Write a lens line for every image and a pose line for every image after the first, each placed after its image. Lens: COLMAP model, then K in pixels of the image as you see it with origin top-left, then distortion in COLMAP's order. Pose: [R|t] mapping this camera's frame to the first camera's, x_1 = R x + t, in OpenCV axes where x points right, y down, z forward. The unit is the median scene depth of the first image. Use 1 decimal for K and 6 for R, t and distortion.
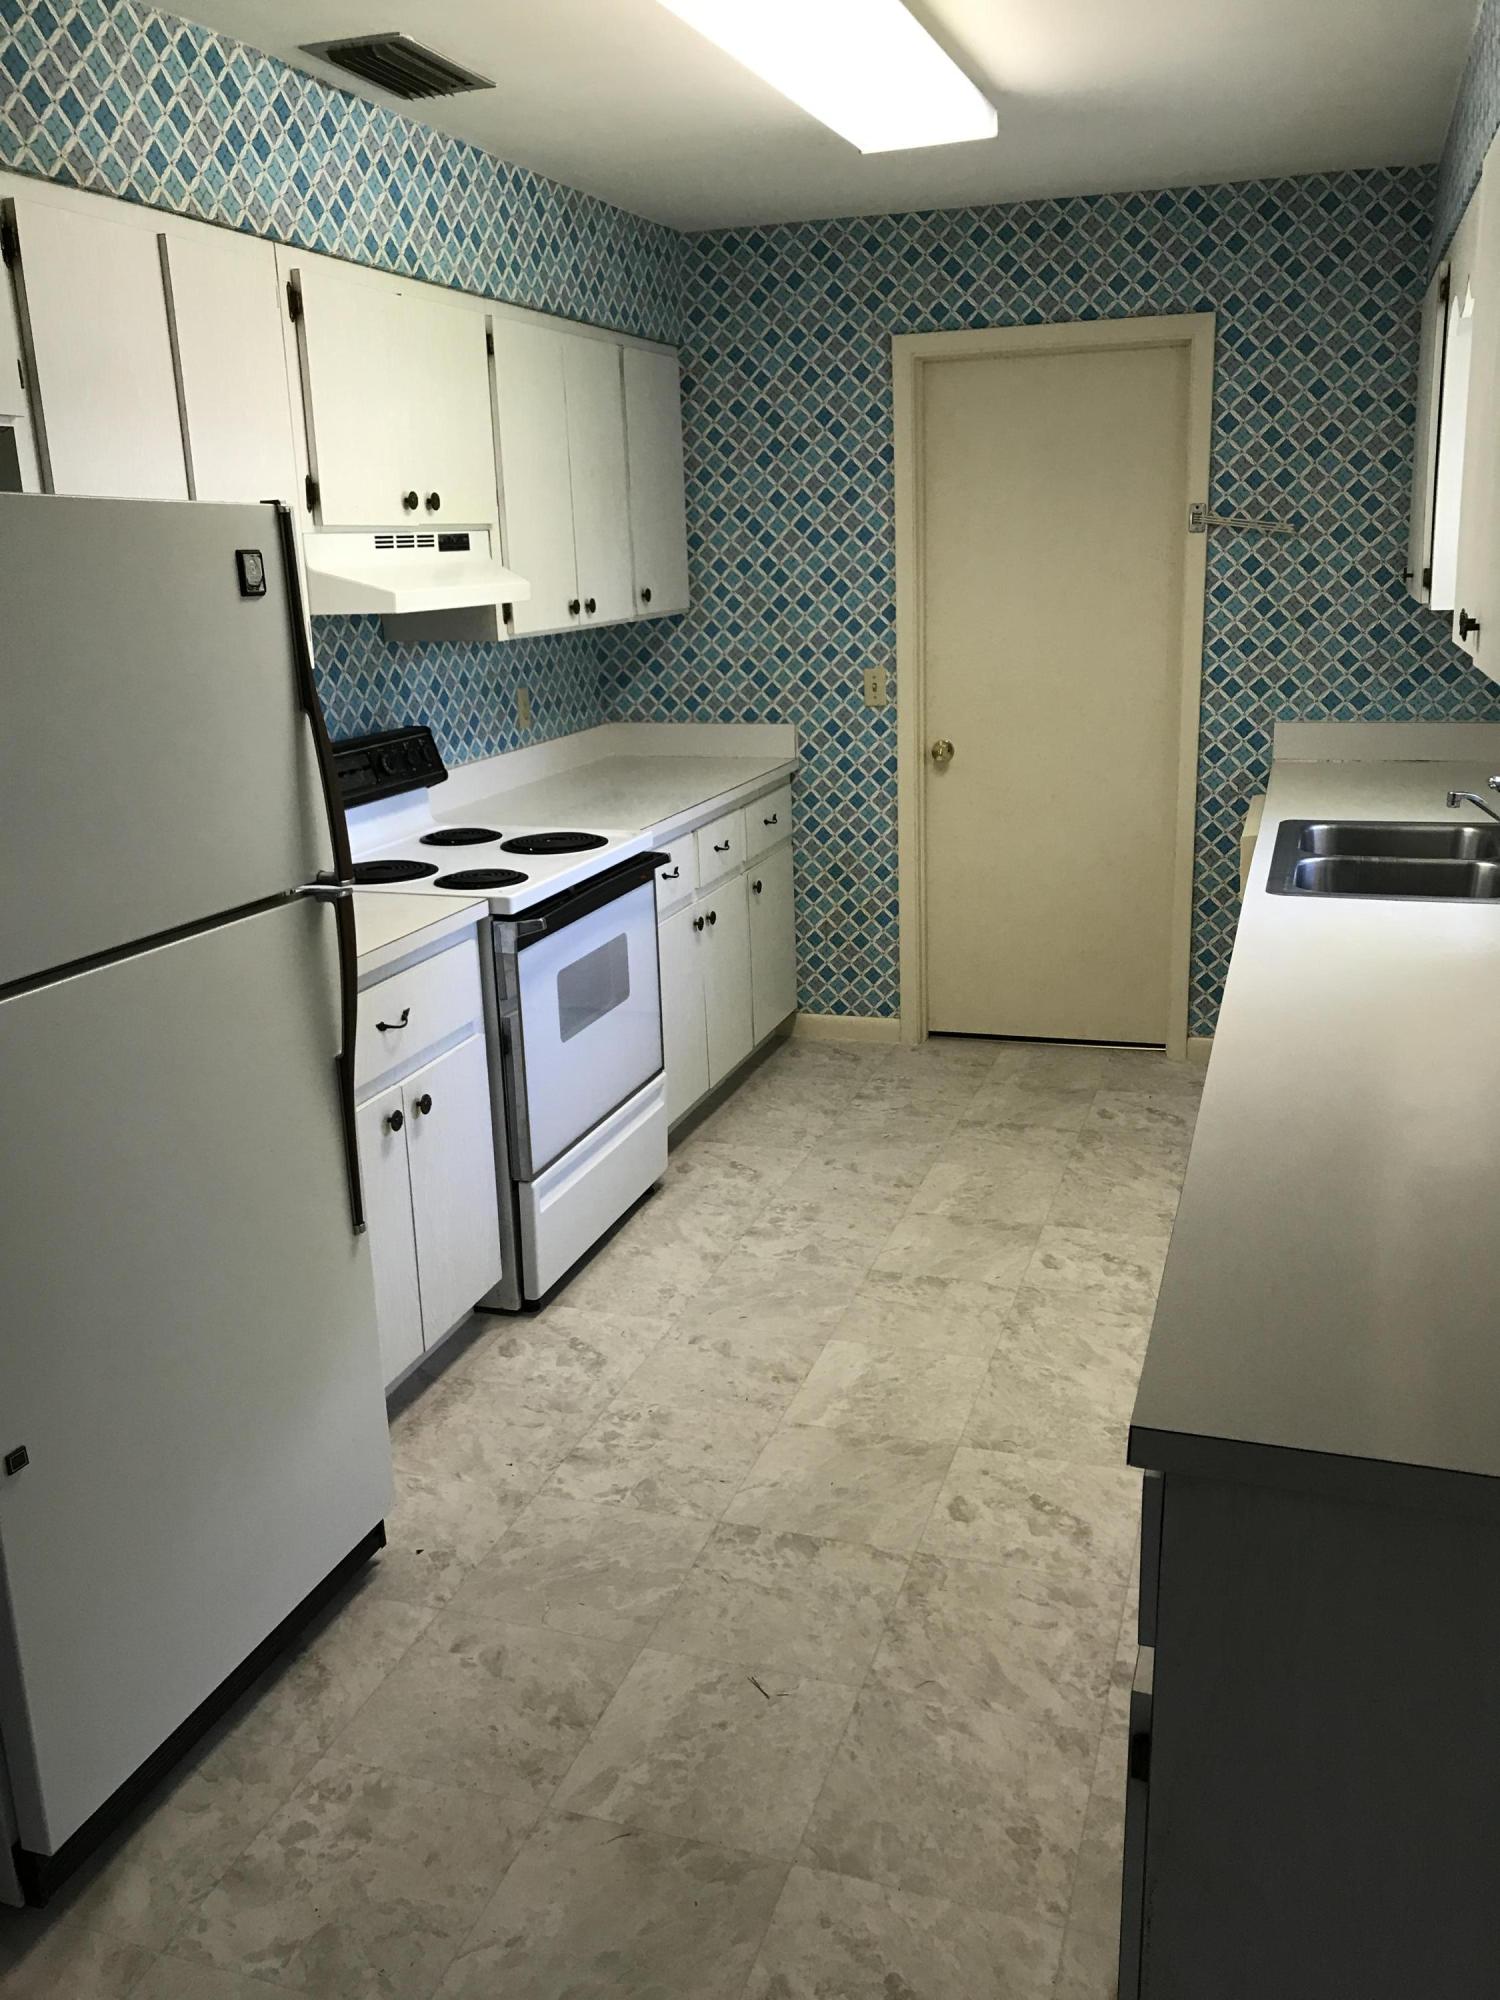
lens RADIAL K [[1655.5, 0, 750.0], [0, 1655.5, 1000.0], [0, 0, 1]] dist [0.005113, 0.022552]
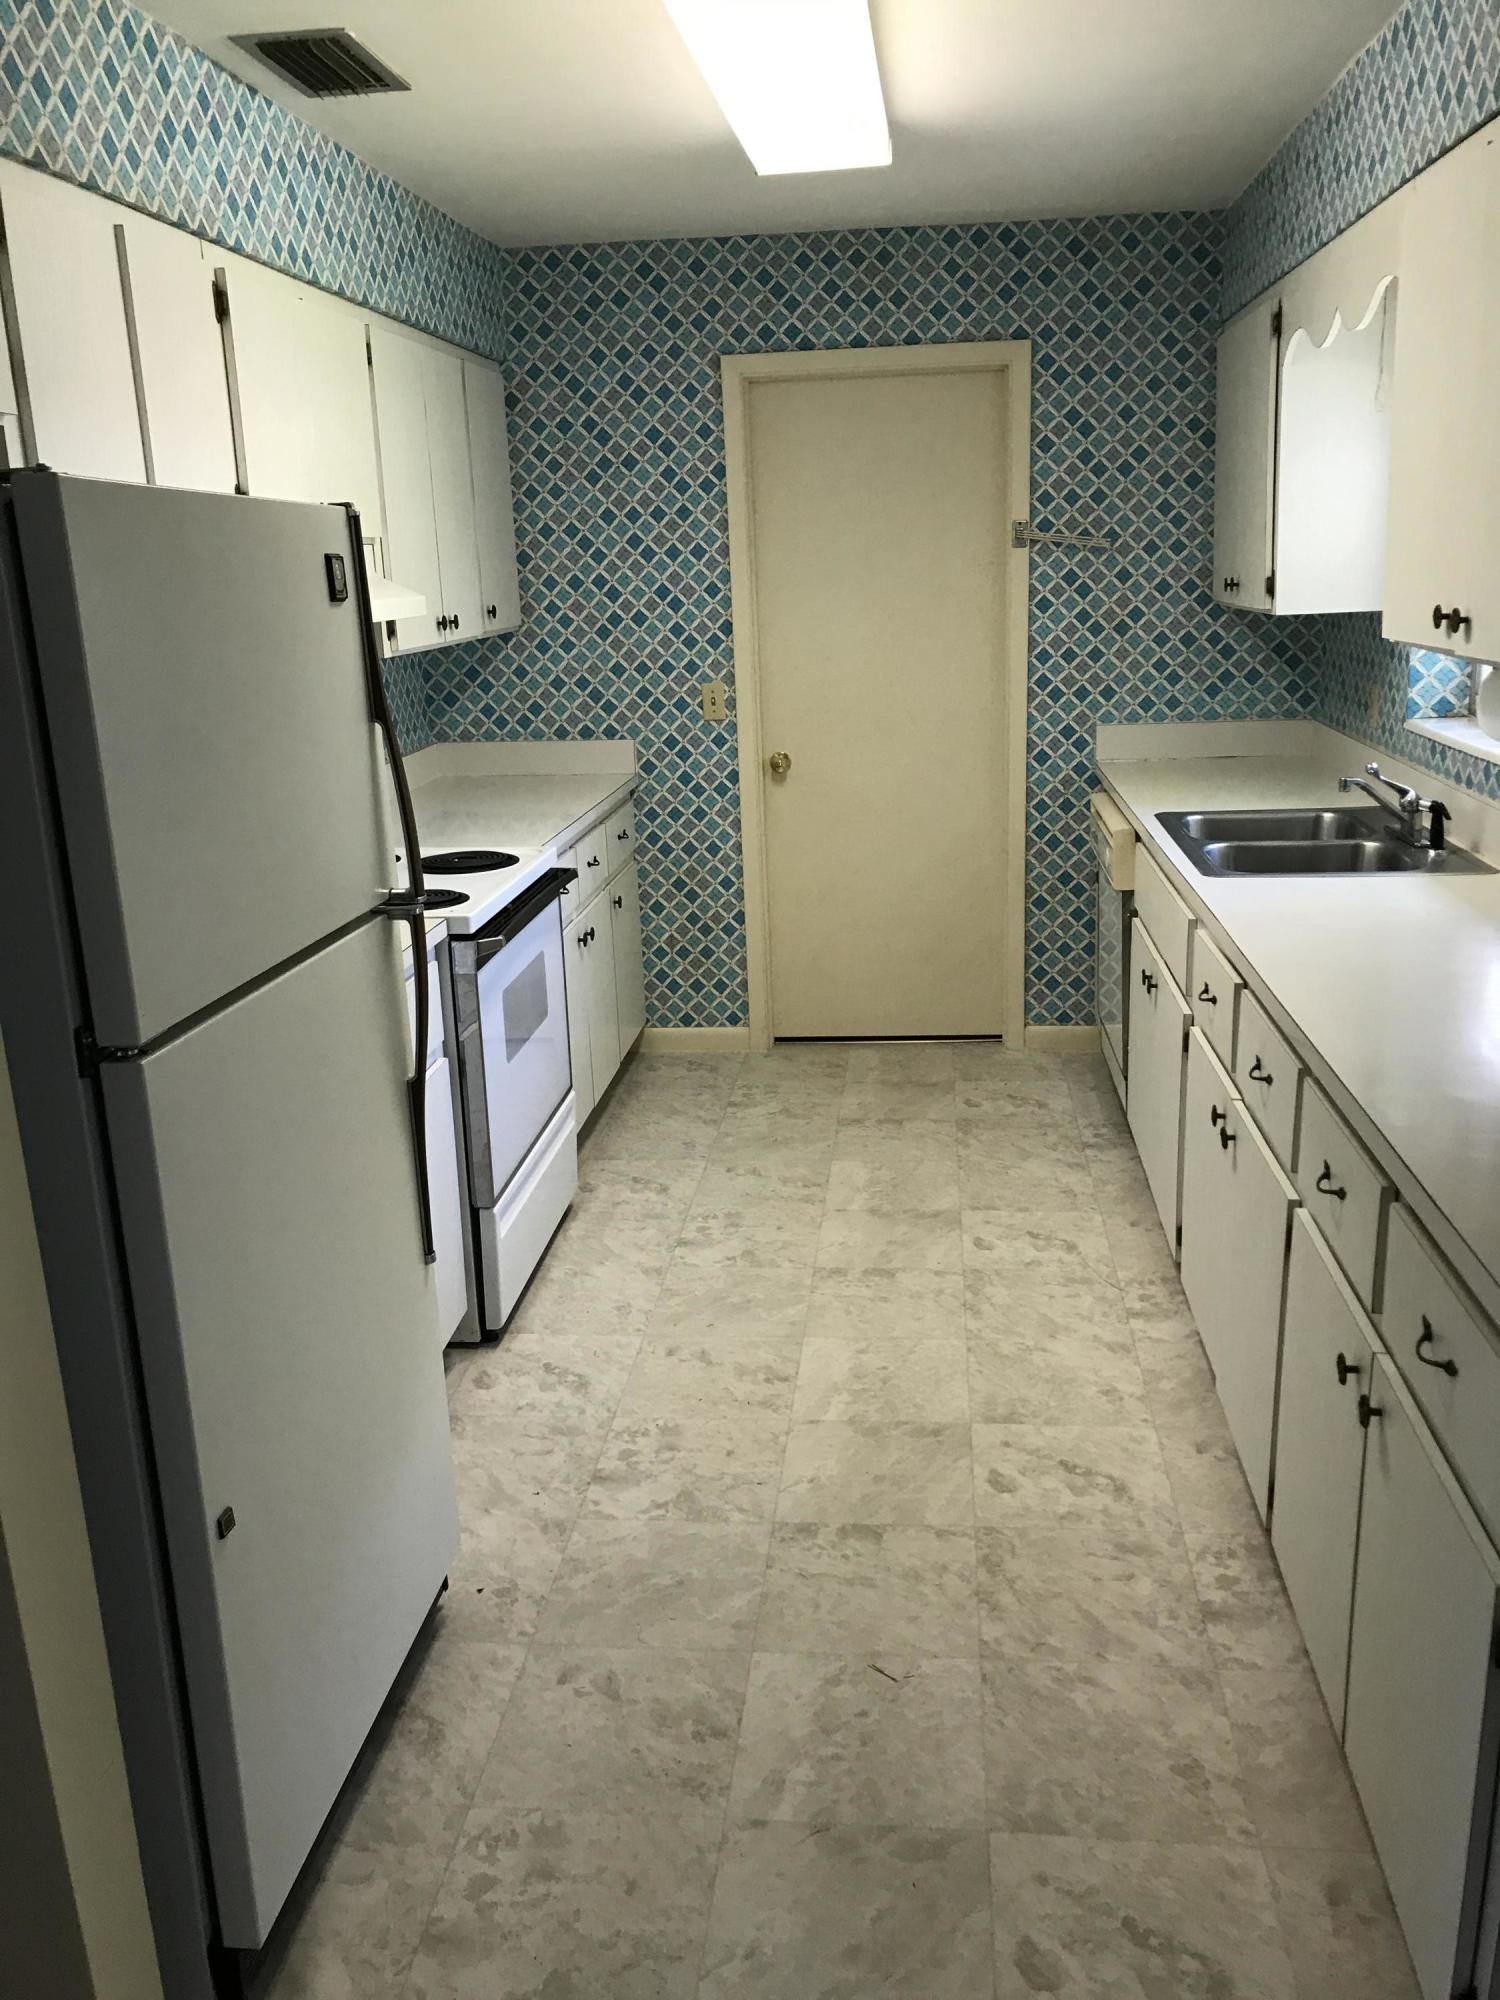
lens RADIAL K [[1651.9, 0, 750.0], [0, 1651.9, 1000.0], [0, 0, 1]] dist [0.014376, -0.003169]
pose [[0.976923, -0.058480, 0.205429, -0.133095], [0.061611, 0.998061, -0.008871, 0.004493], [-0.204512, 0.021323, 0.978632, 0.010007]]
